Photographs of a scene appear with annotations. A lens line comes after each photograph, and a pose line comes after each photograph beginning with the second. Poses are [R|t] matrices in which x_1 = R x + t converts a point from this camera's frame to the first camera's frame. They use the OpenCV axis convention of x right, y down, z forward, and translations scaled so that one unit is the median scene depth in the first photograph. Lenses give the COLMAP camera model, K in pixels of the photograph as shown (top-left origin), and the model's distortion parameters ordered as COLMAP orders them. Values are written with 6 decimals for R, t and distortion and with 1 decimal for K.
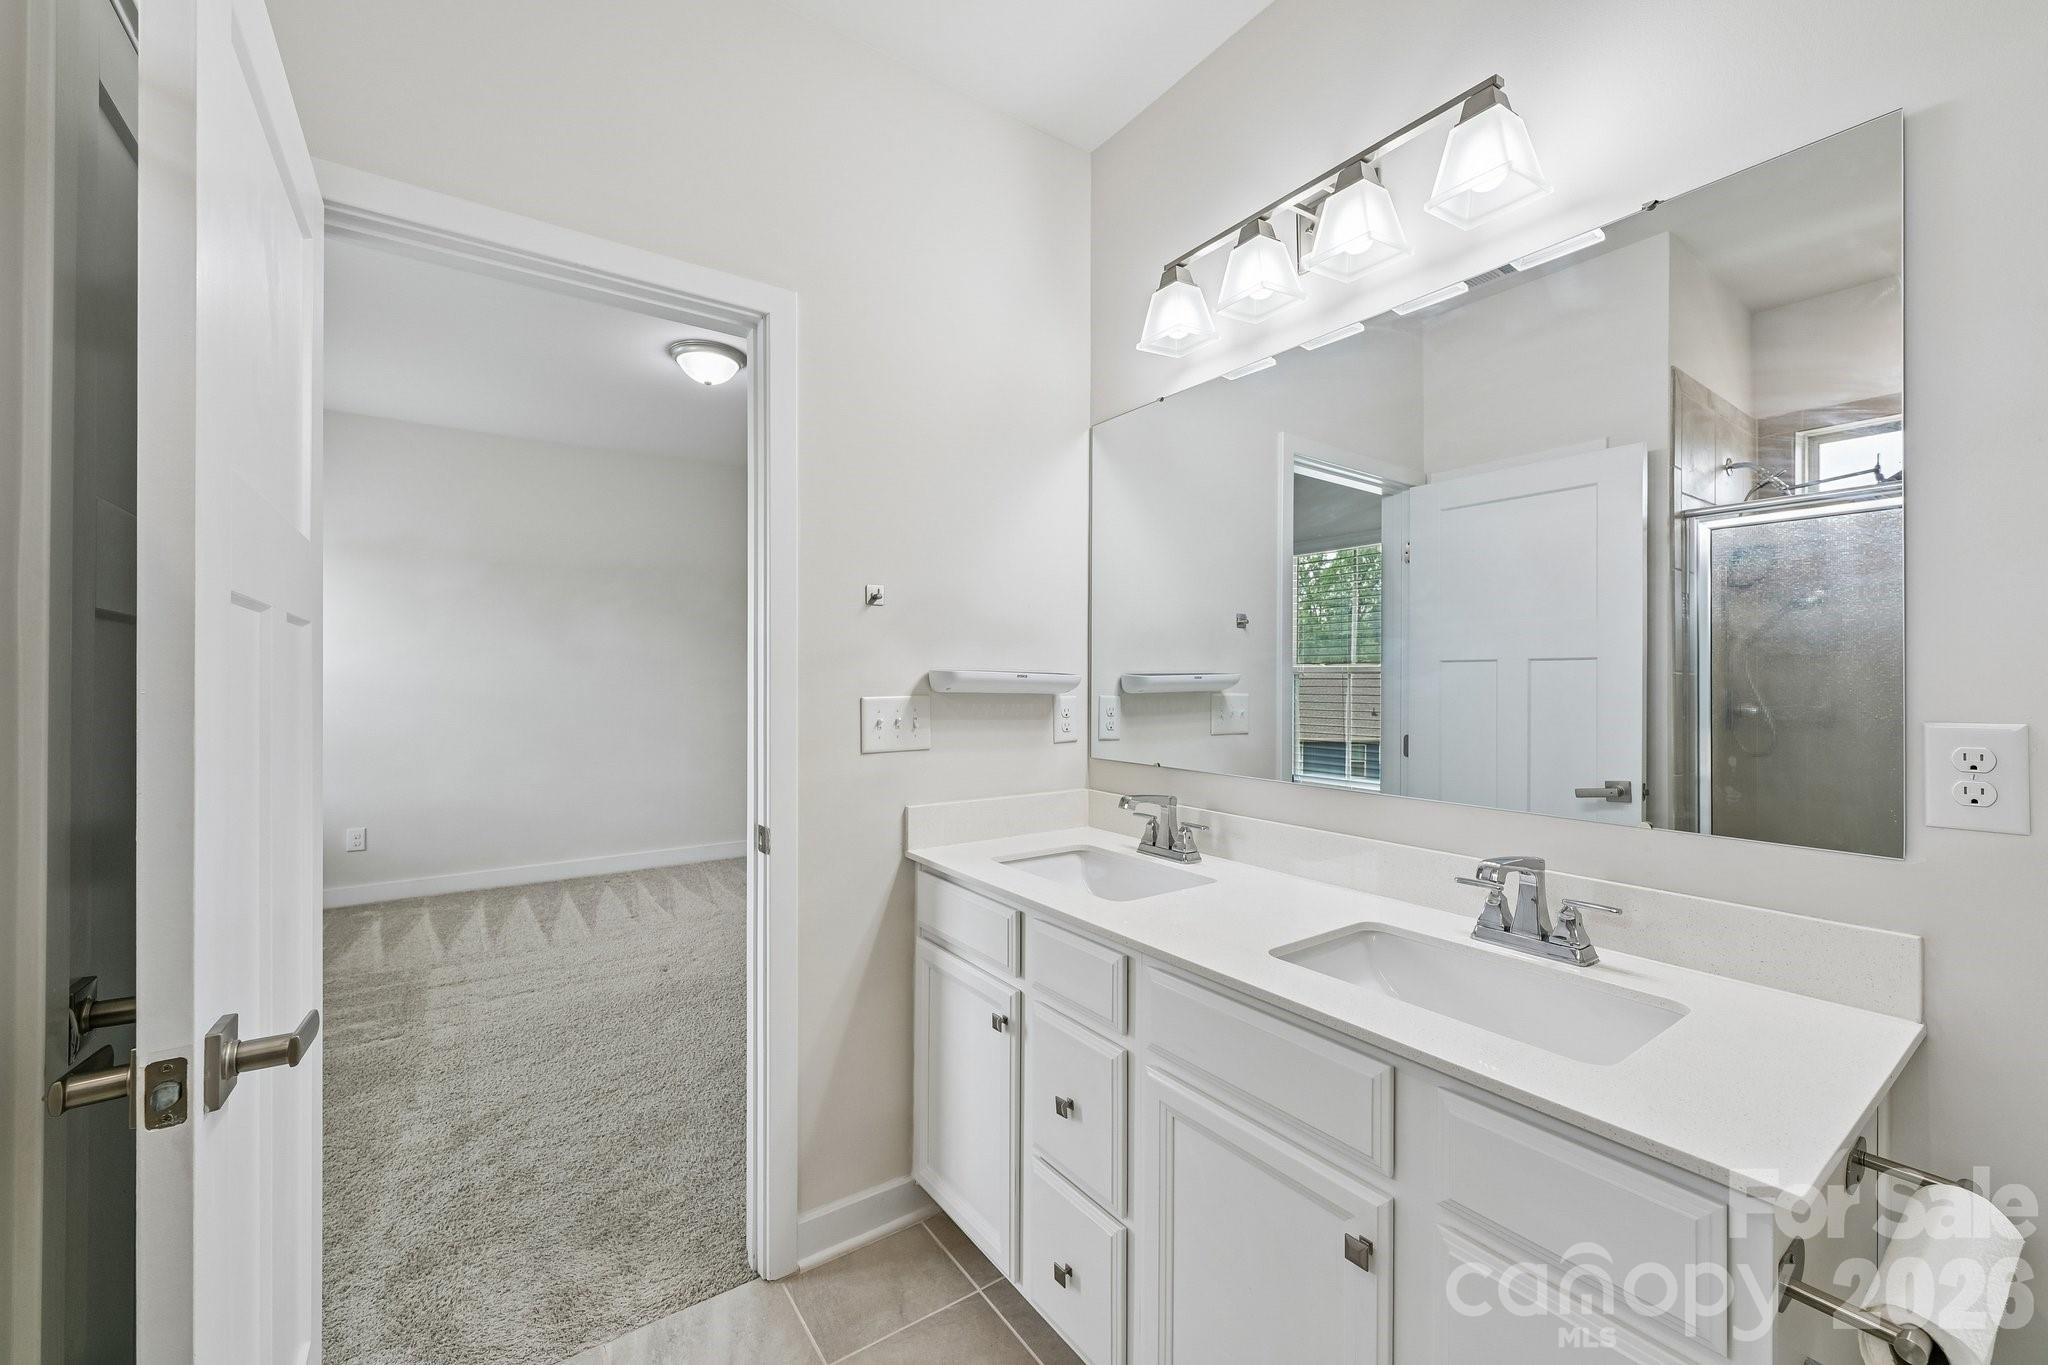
lens RADIAL K [[810.1, 0, 1040.8], [0, 810.1, 674.1], [0, 0, 1]] dist [0.000713, -0.000495]
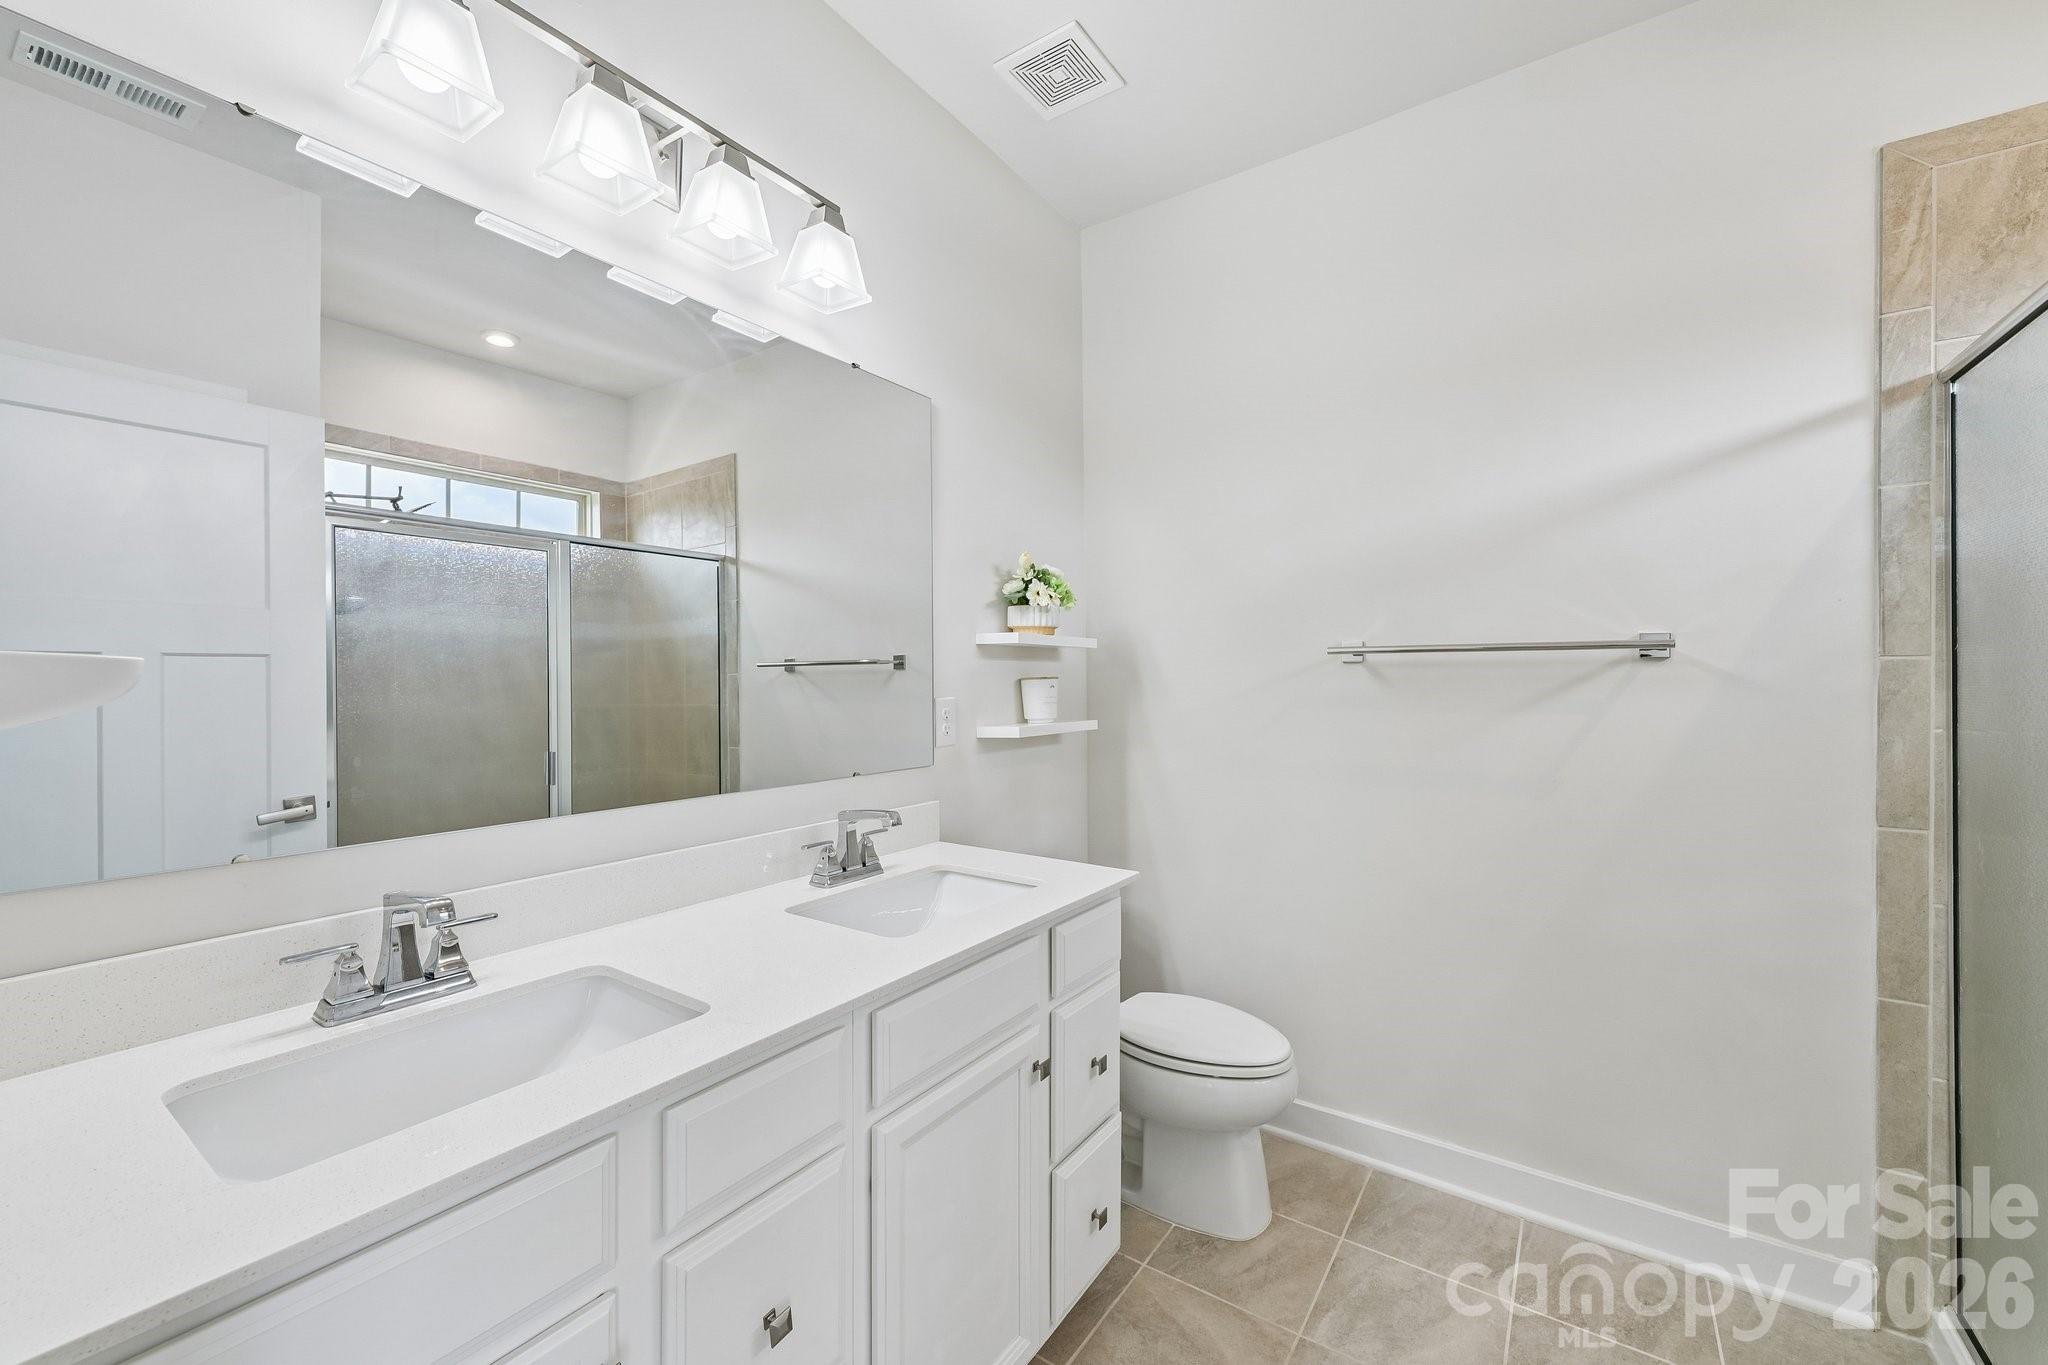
lens RADIAL K [[810.1, 0, 1029.6], [0, 810.1, 675.8], [0, 0, 1]] dist [0.000713, -0.000495]
pose [[-0.344496, -0.000465, 0.938788, -0.635259], [0.008138, 0.999961, 0.003481, -0.000040], [-0.938752, 0.008839, -0.344479, 0.991740]]
